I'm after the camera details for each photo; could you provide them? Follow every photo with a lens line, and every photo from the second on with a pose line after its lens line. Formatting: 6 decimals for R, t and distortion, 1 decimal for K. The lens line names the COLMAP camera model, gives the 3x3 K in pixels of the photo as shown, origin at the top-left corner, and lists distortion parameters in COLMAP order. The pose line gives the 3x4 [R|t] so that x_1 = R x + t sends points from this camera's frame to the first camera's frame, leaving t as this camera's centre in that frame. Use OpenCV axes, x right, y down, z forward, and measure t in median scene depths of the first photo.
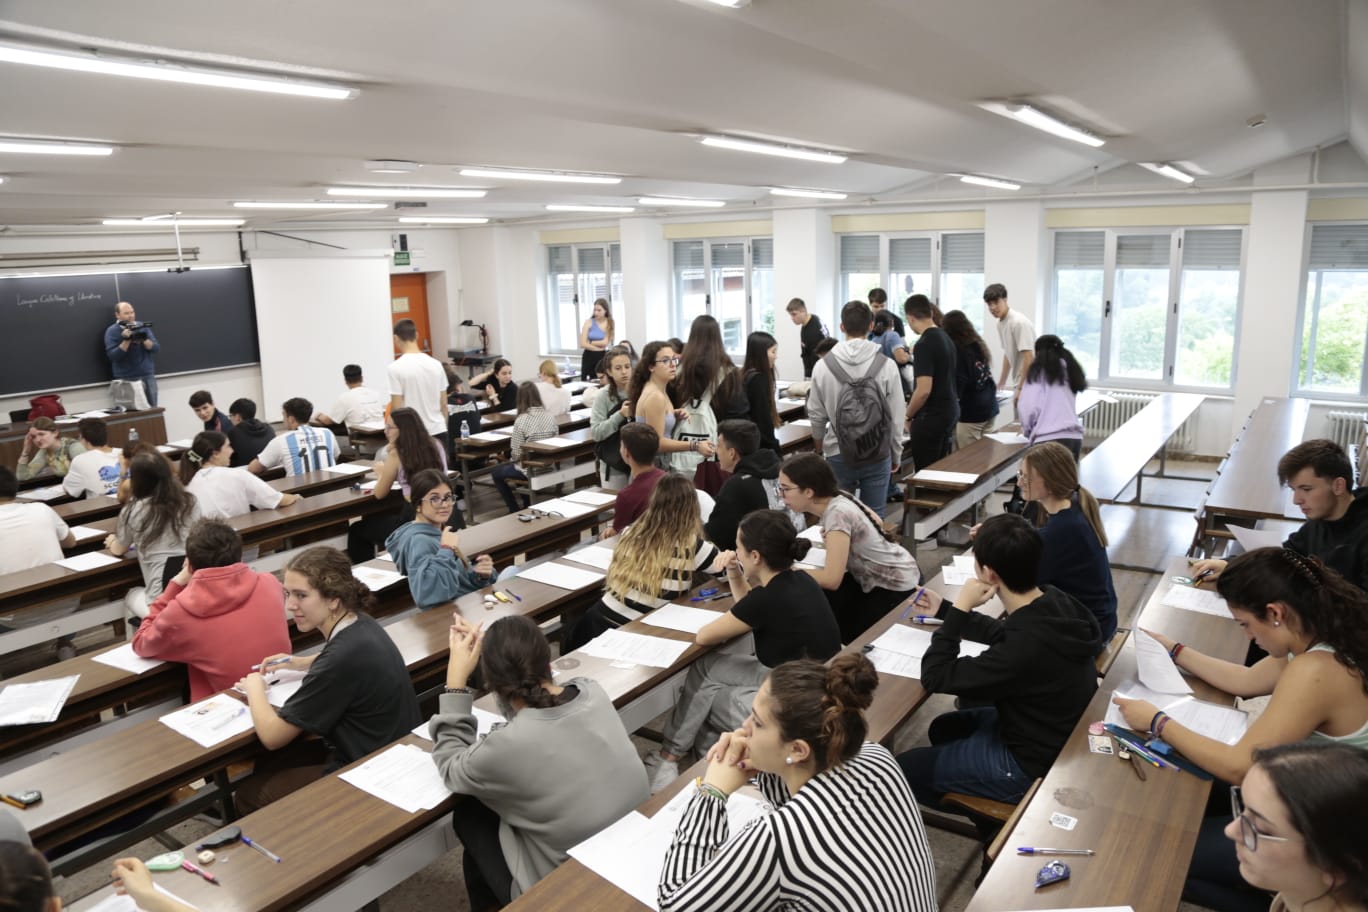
lens RADIAL K [[931.1, 0, 684.0], [0, 931.1, 456.0], [0, 0, 1]] dist [-0.125518, 0.056454]
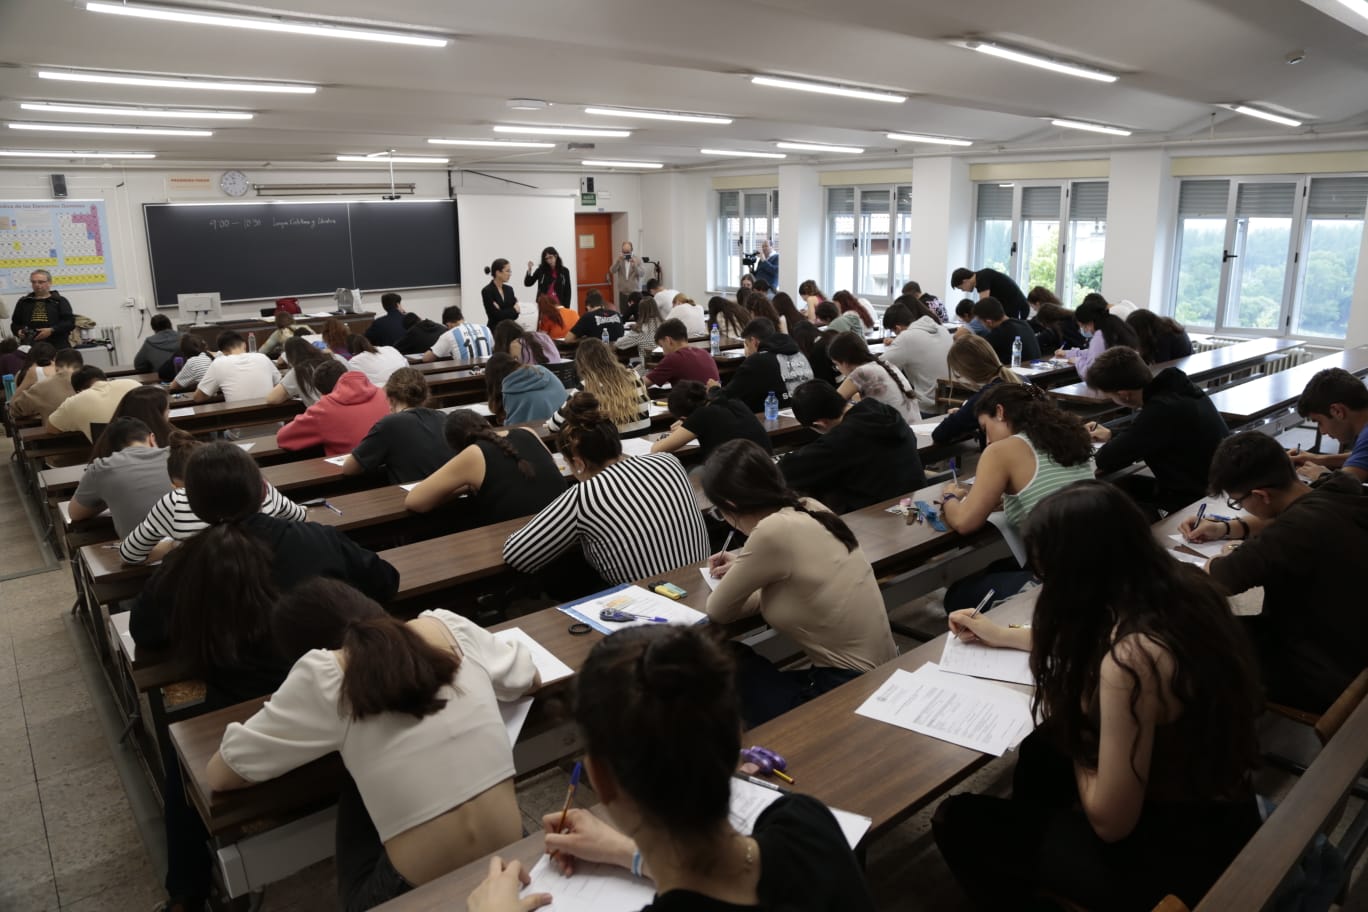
lens RADIAL K [[931.1, 0, 684.0], [0, 931.1, 456.0], [0, 0, 1]] dist [-0.125518, 0.056454]
pose [[0.968474, 0.079301, -0.236156, 0.127141], [-0.070847, 0.996513, 0.044084, 0.053052], [0.238828, -0.025963, 0.970715, -0.104211]]
